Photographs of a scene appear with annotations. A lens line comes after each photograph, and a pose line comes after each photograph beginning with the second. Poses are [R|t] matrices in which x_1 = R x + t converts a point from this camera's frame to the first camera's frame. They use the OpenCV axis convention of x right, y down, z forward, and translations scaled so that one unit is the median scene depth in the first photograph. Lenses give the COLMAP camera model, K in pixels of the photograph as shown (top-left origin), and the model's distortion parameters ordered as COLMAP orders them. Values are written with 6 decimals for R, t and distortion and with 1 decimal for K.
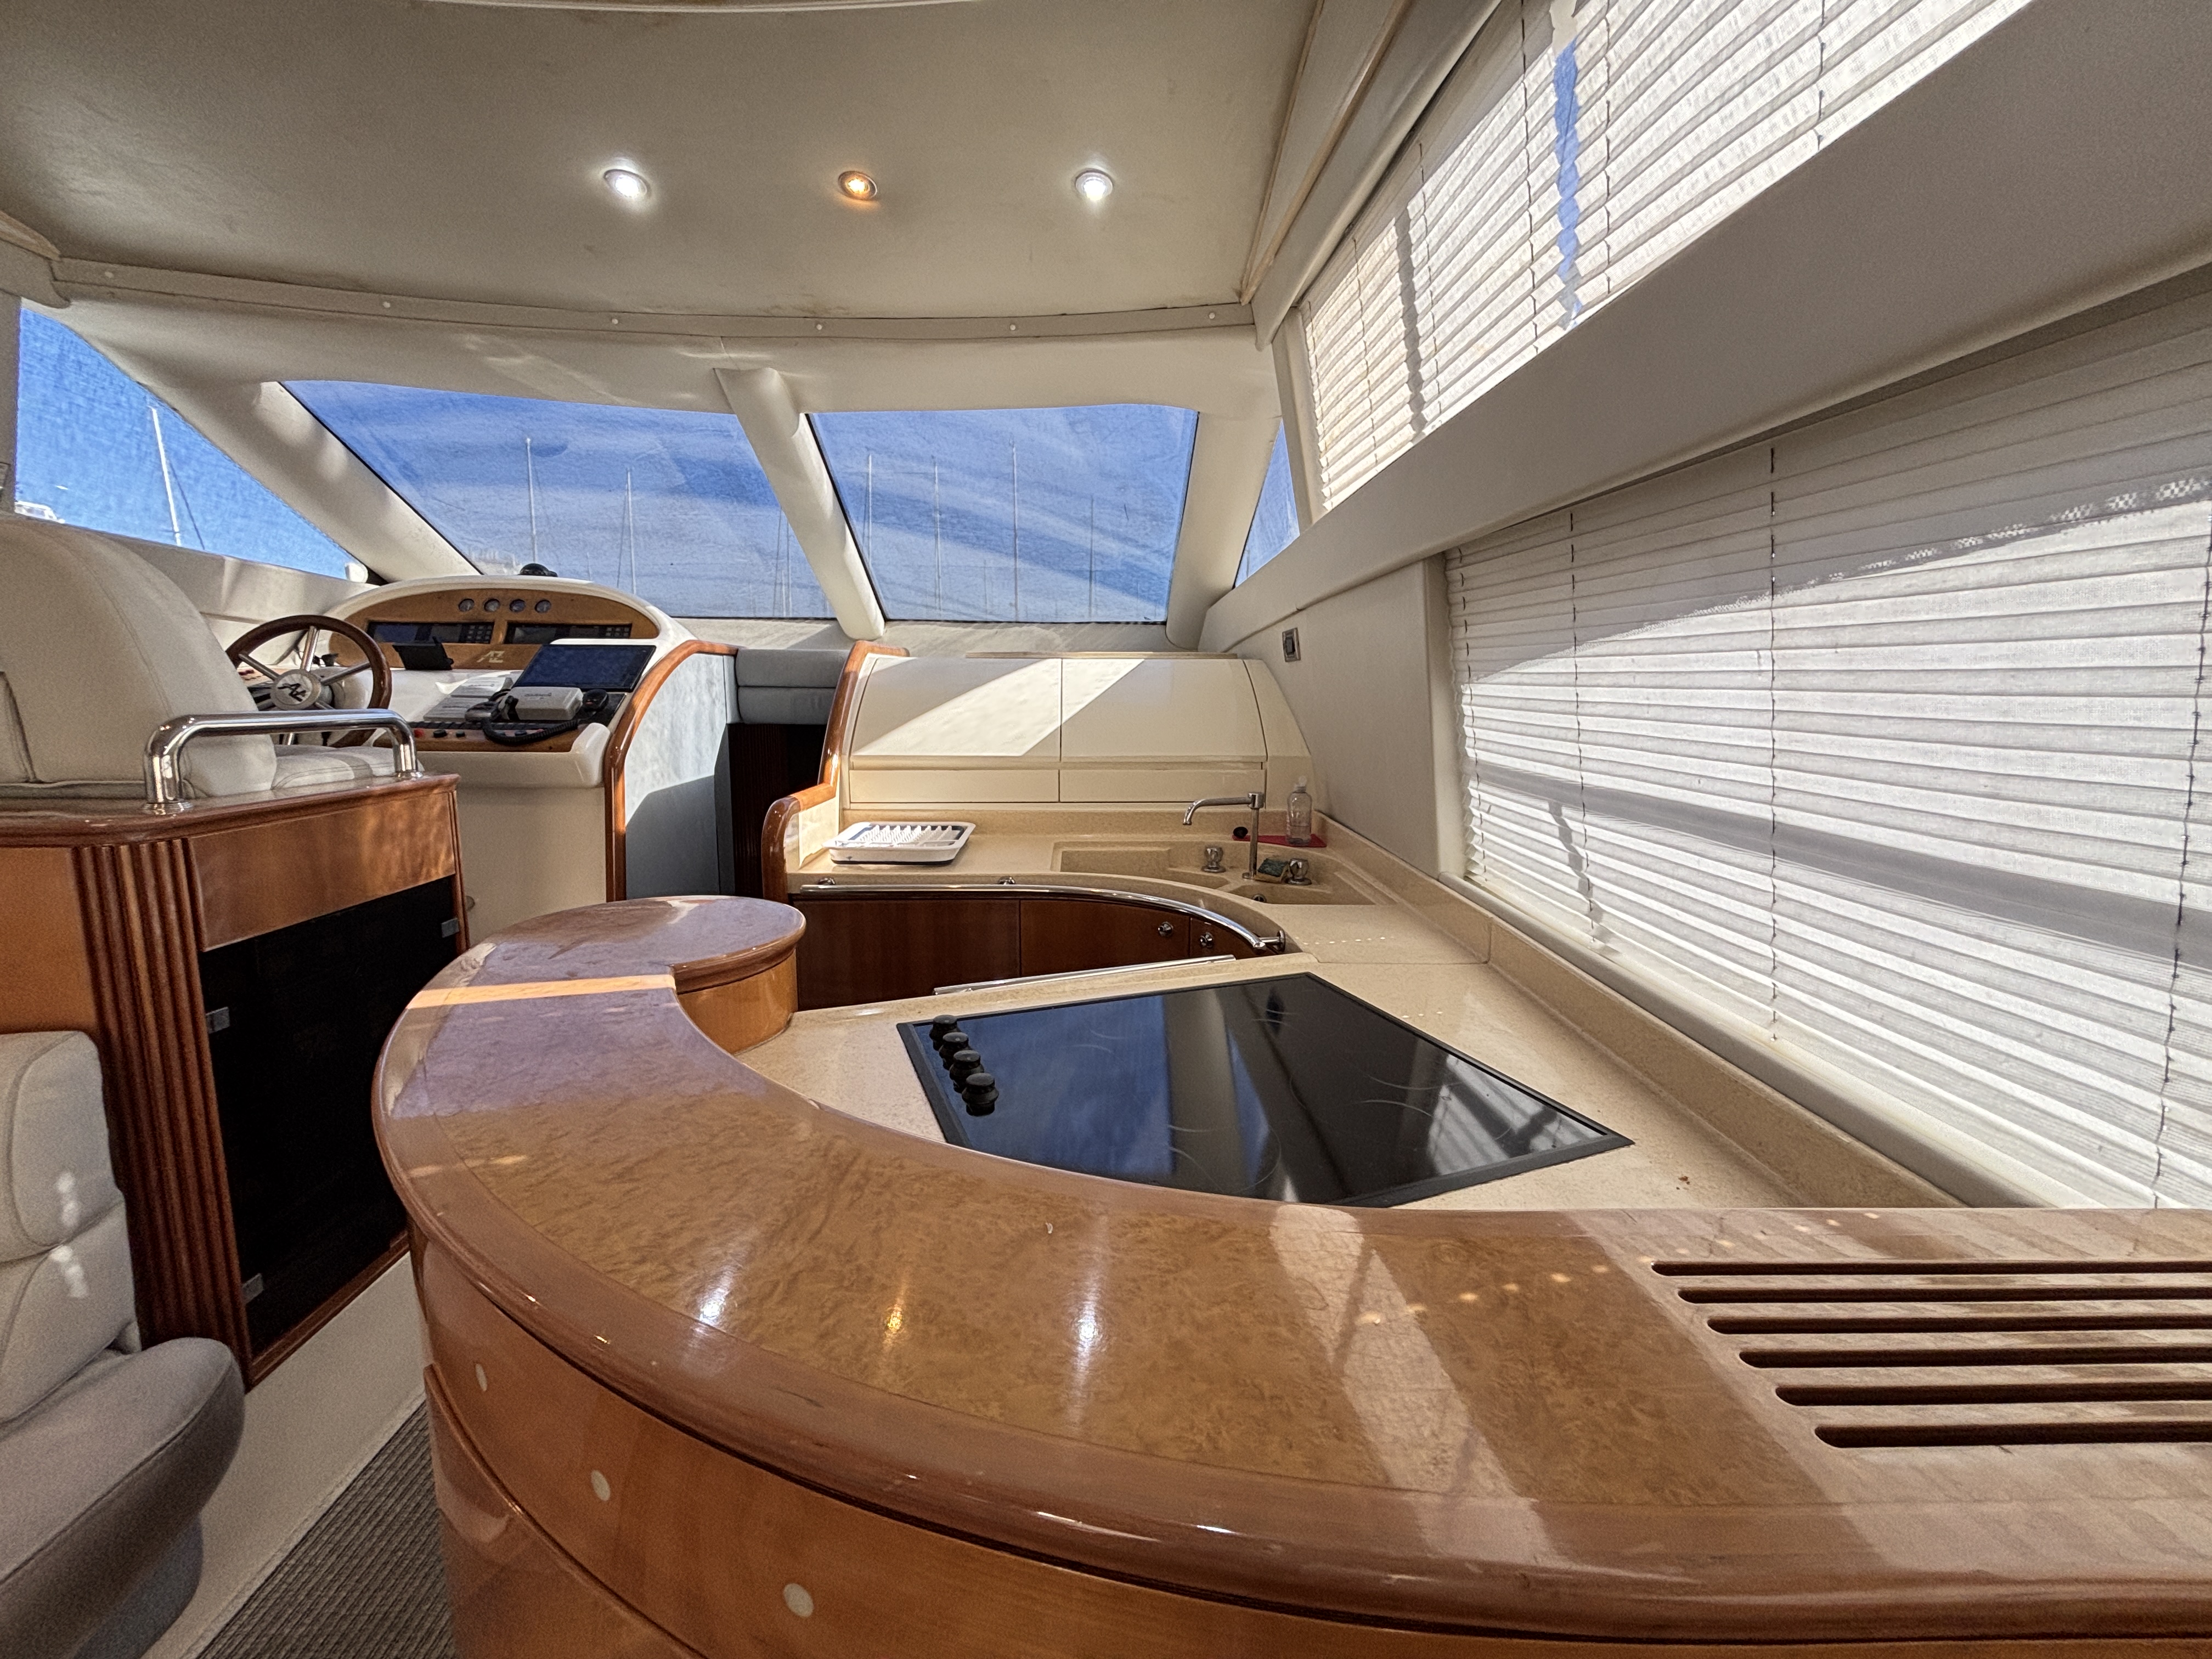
lens RADIAL K [[892.3, 0, 1090.3], [0, 892.3, 827.8], [0, 0, 1]] dist [0.002088, -0.000221]
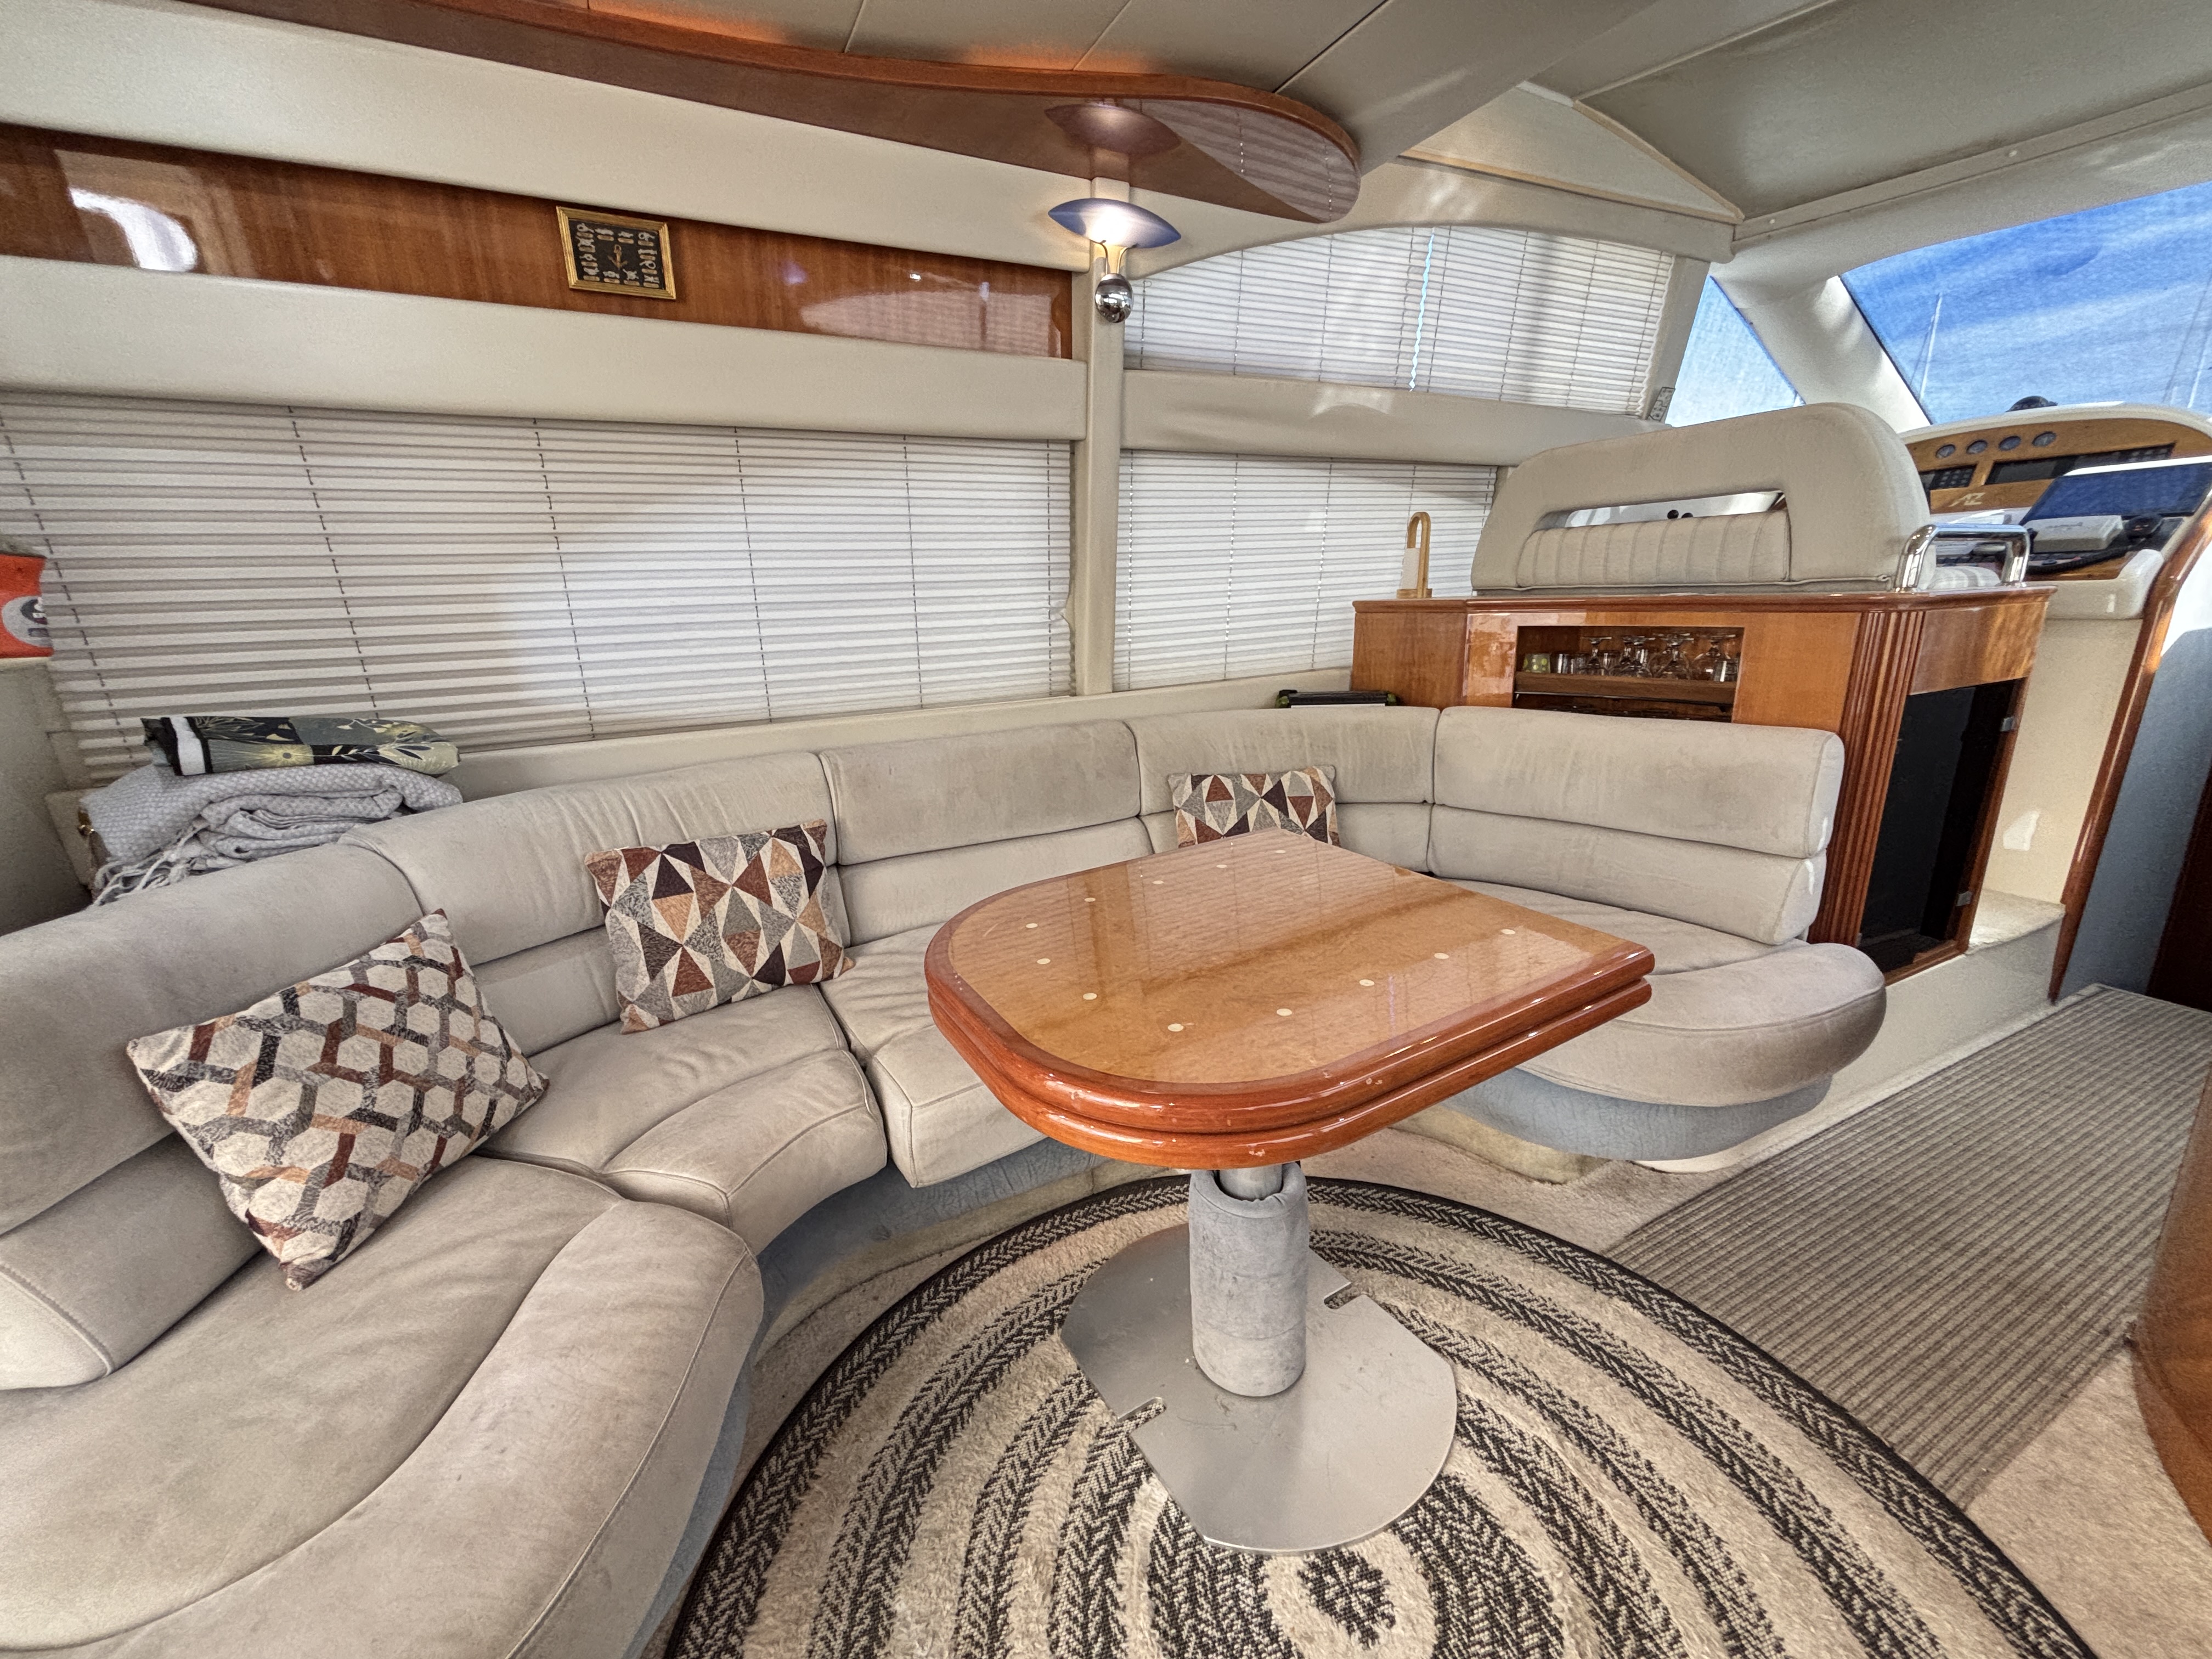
lens RADIAL K [[892.3, 0, 1108.3], [0, 892.3, 823.5], [0, 0, 1]] dist [0.002088, -0.000221]
pose [[0.409404, 0.201103, -0.889913, -0.120391], [-0.102697, 0.979363, 0.174071, 0.126430], [0.906555, 0.020126, 0.421608, -0.421781]]
